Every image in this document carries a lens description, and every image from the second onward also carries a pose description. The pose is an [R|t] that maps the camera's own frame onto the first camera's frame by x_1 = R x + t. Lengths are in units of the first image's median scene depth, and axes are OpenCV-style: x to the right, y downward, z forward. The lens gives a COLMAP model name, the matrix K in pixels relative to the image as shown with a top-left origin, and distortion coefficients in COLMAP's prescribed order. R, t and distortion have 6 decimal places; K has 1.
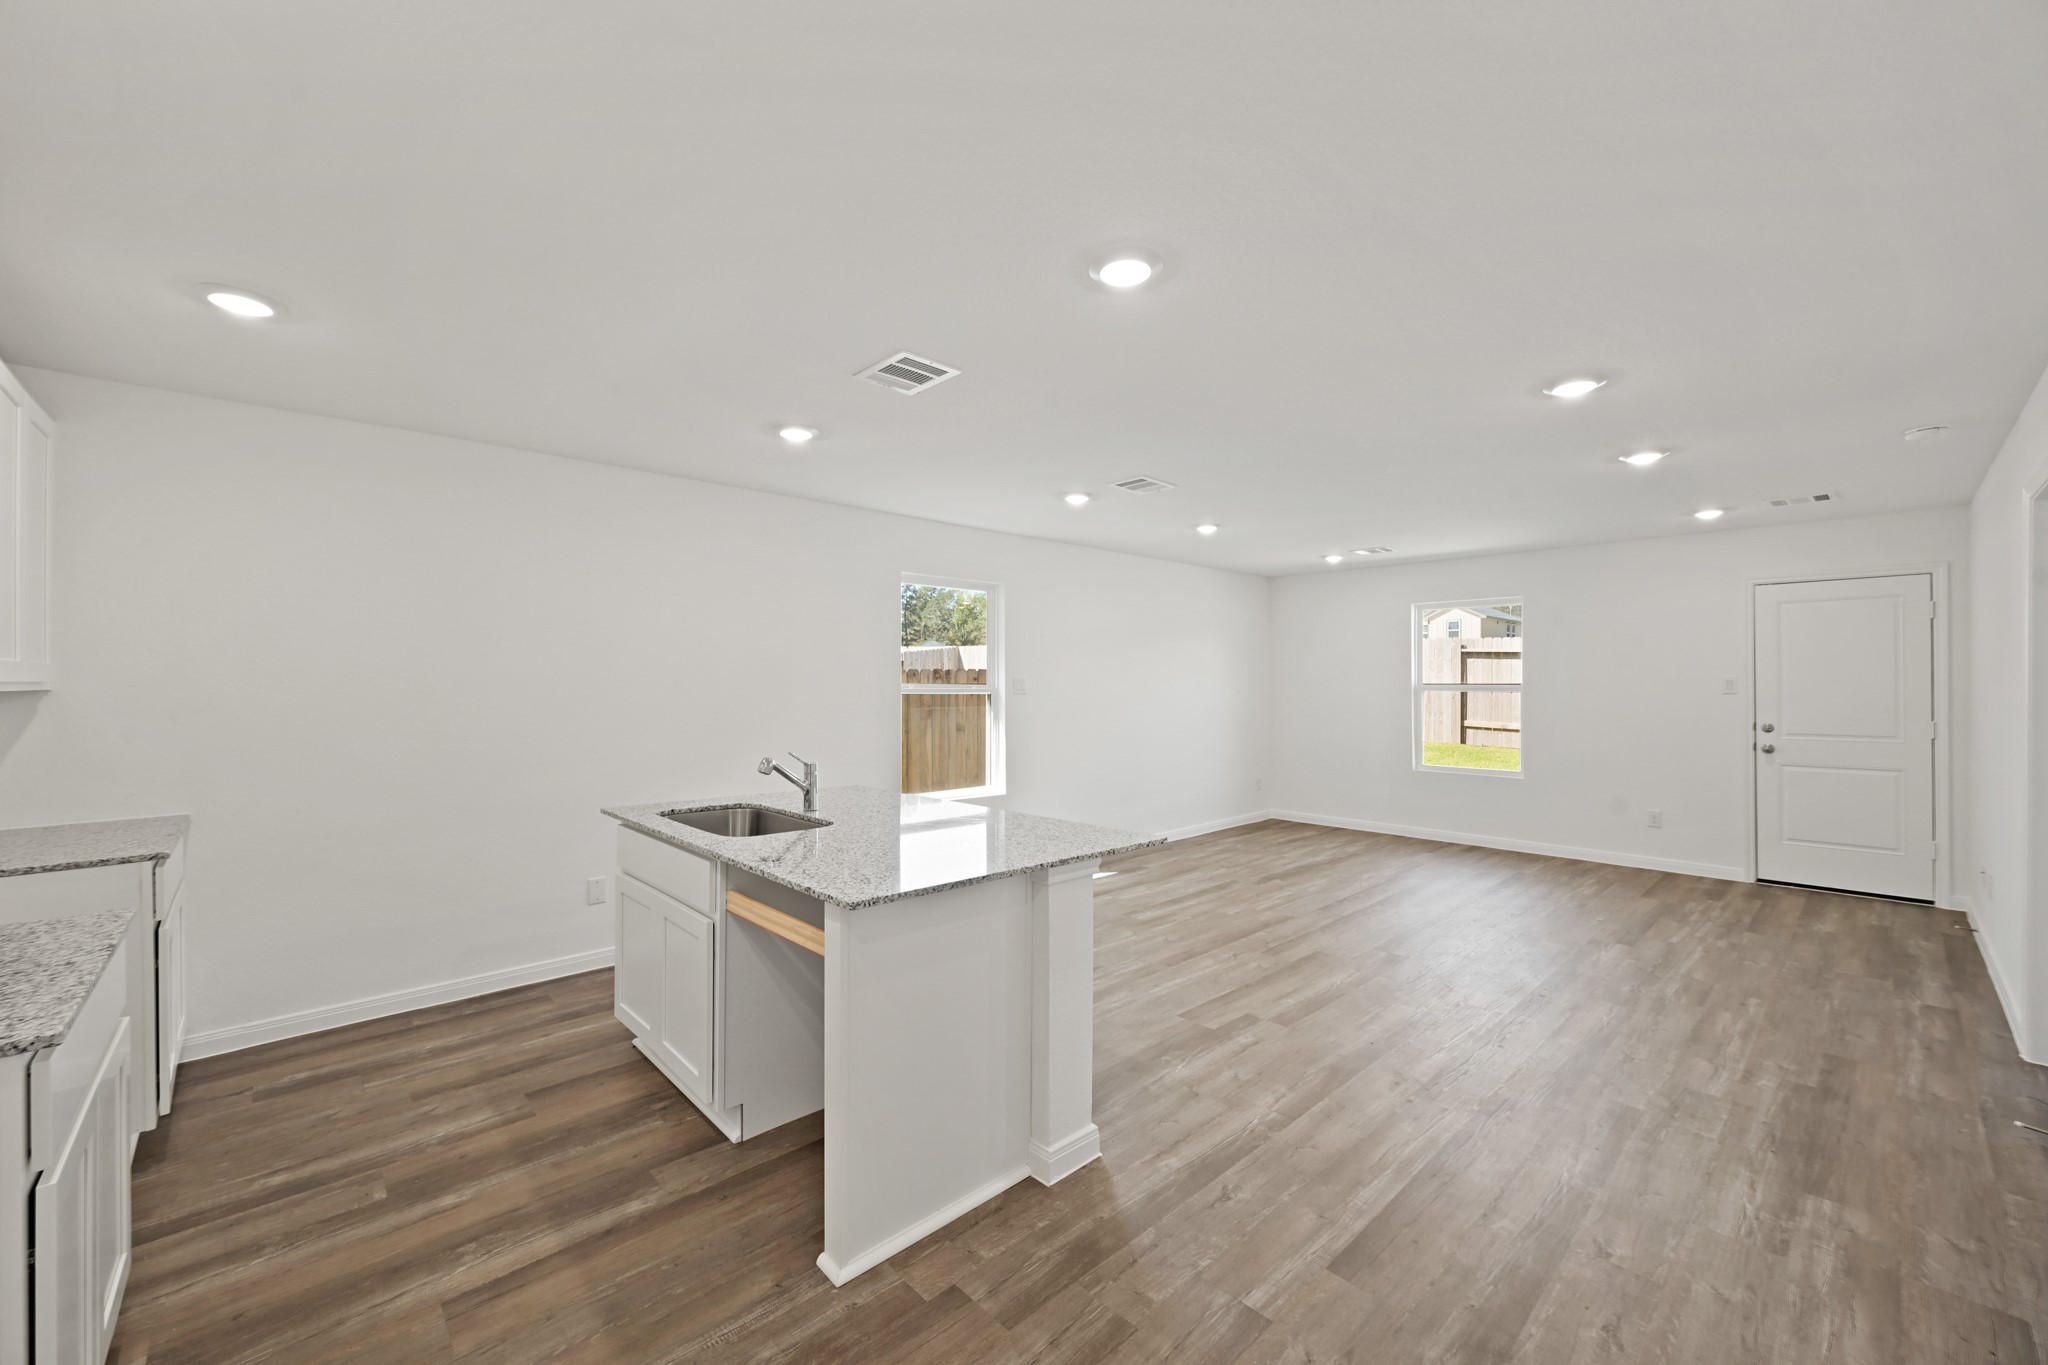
lens RADIAL K [[802.0, 0, 1015.3], [0, 802.0, 678.5], [0, 0, 1]] dist [0.001637, 0.000010]
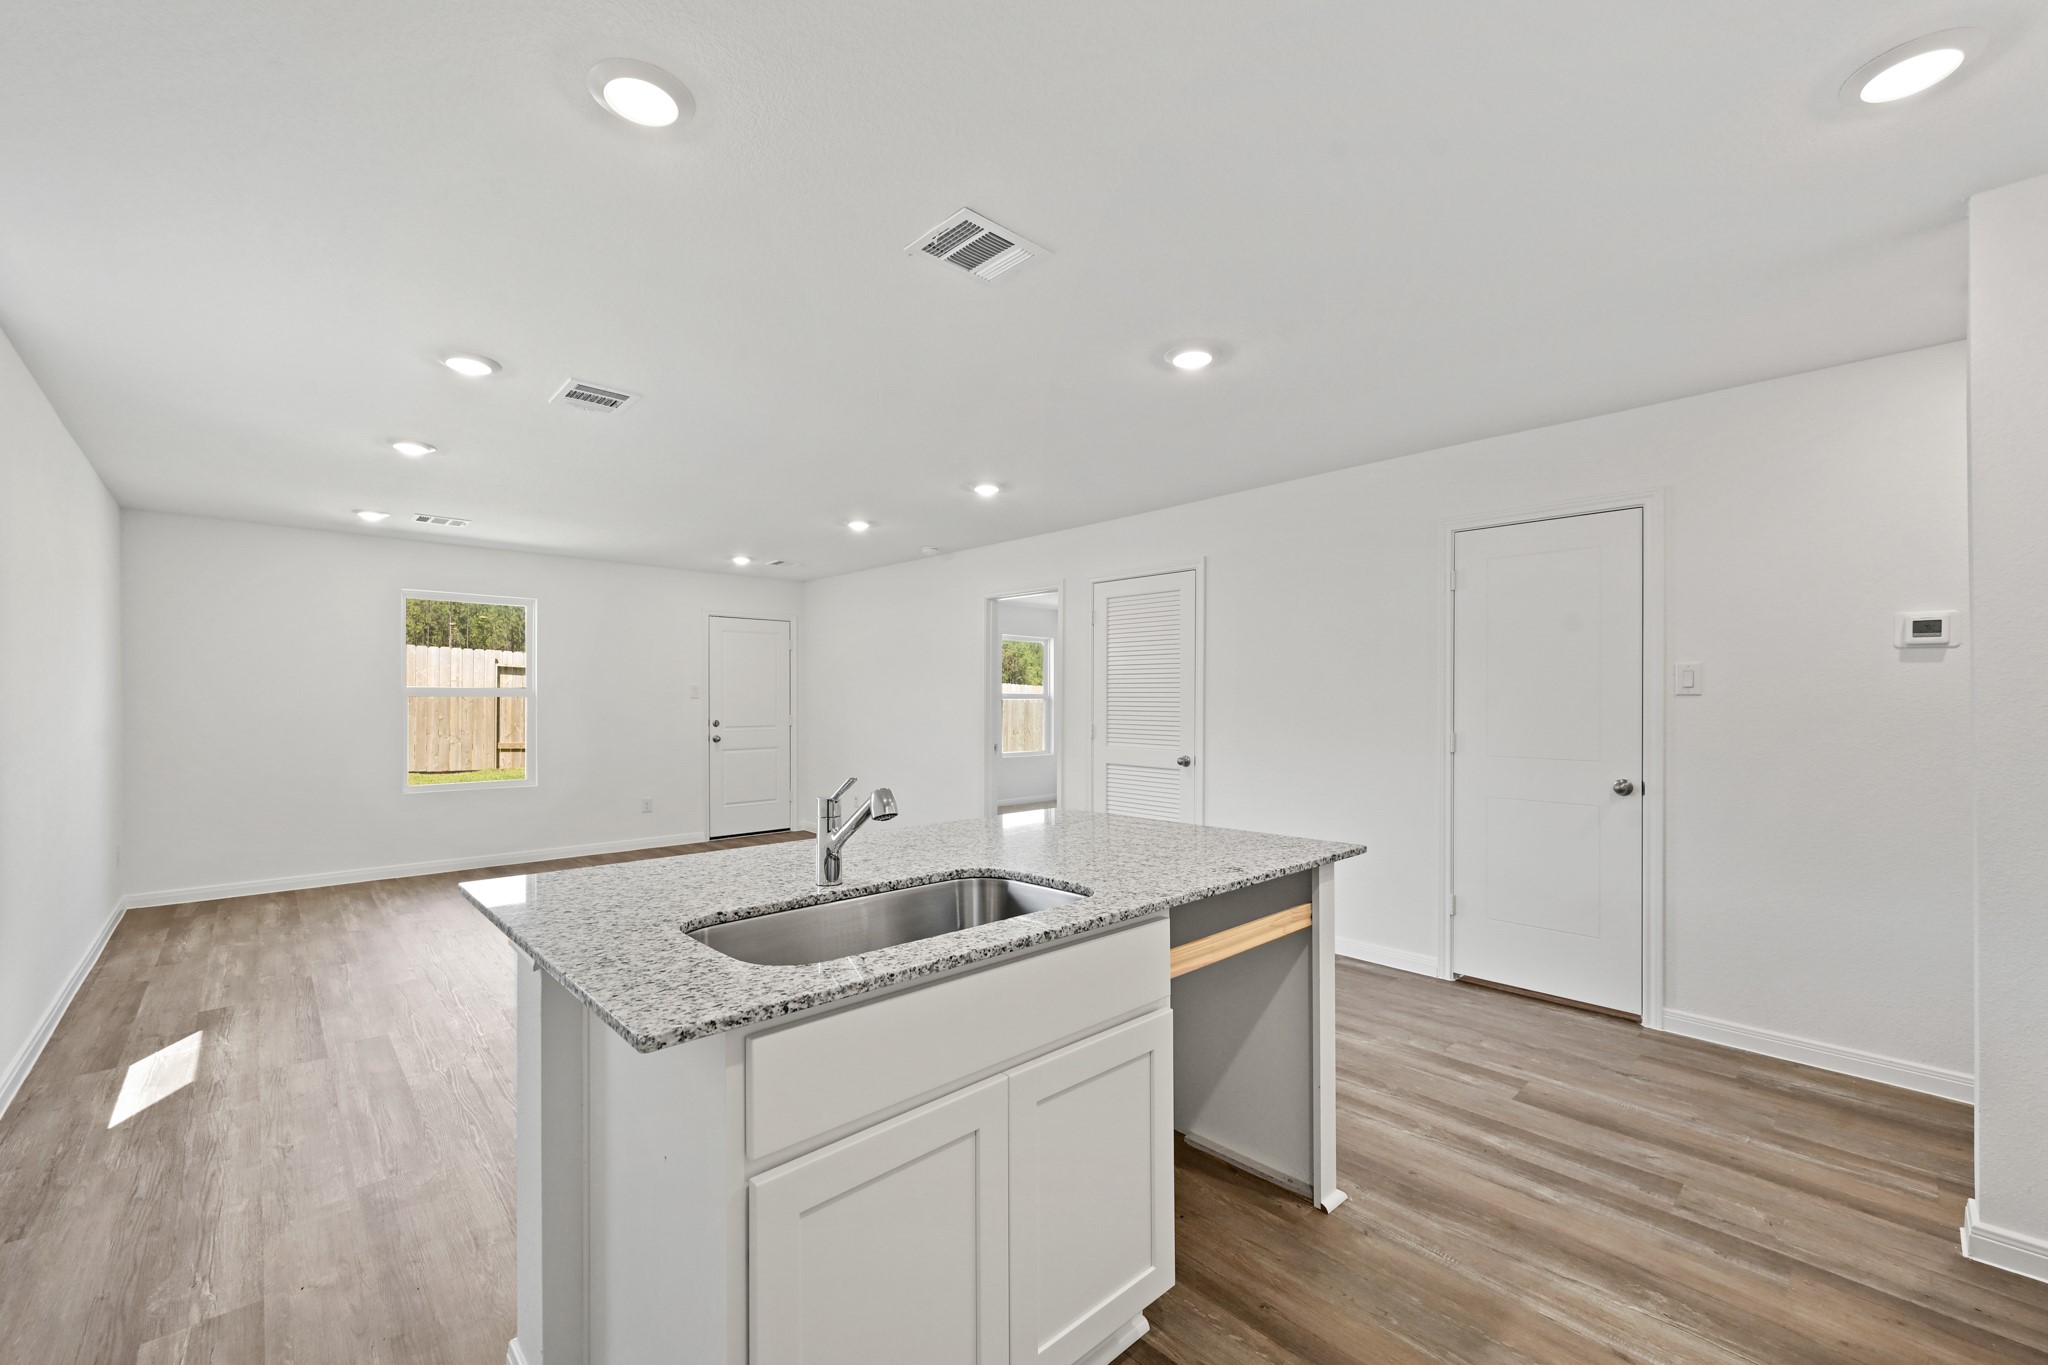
lens RADIAL K [[835.6, 0, 1026.1], [0, 835.6, 705.3], [0, 0, 1]] dist [0.000991, 0.000048]
pose [[-0.009729, -0.005018, 0.999940, -1.038929], [-0.006999, 0.999963, 0.004950, 0.046315], [-0.999928, -0.006951, -0.009764, 1.097030]]
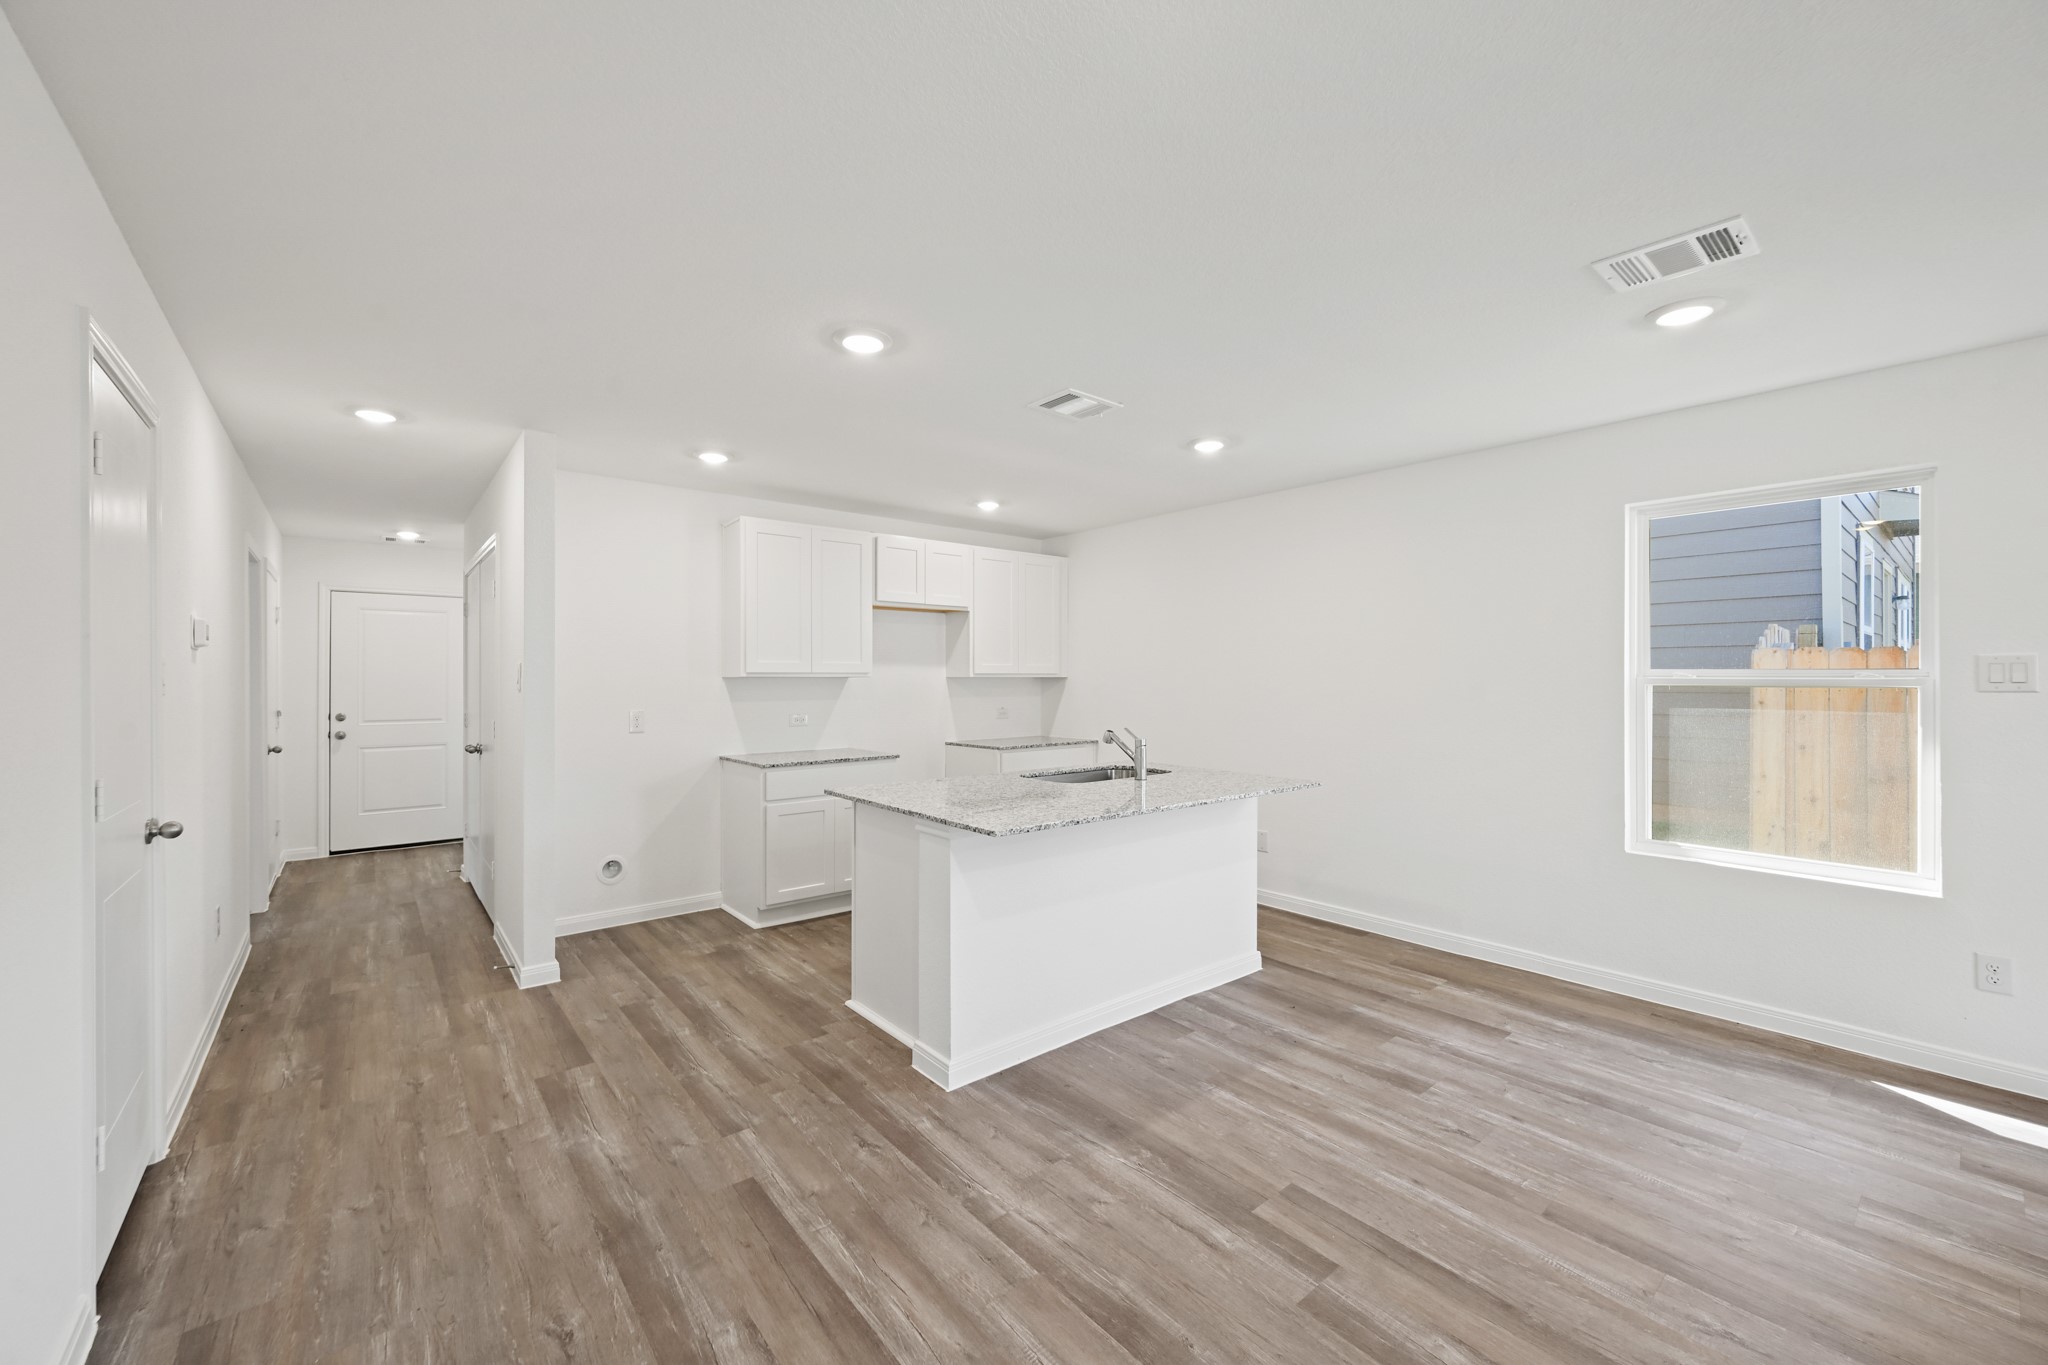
lens RADIAL K [[802.0, 0, 1015.3], [0, 802.0, 678.5], [0, 0, 1]] dist [0.001637, 0.000010]
pose [[-0.061817, -0.000367, -0.998087, 1.166237], [0.009549, 0.999954, -0.000959, 0.021245], [0.998042, -0.009590, -0.061811, 1.122648]]
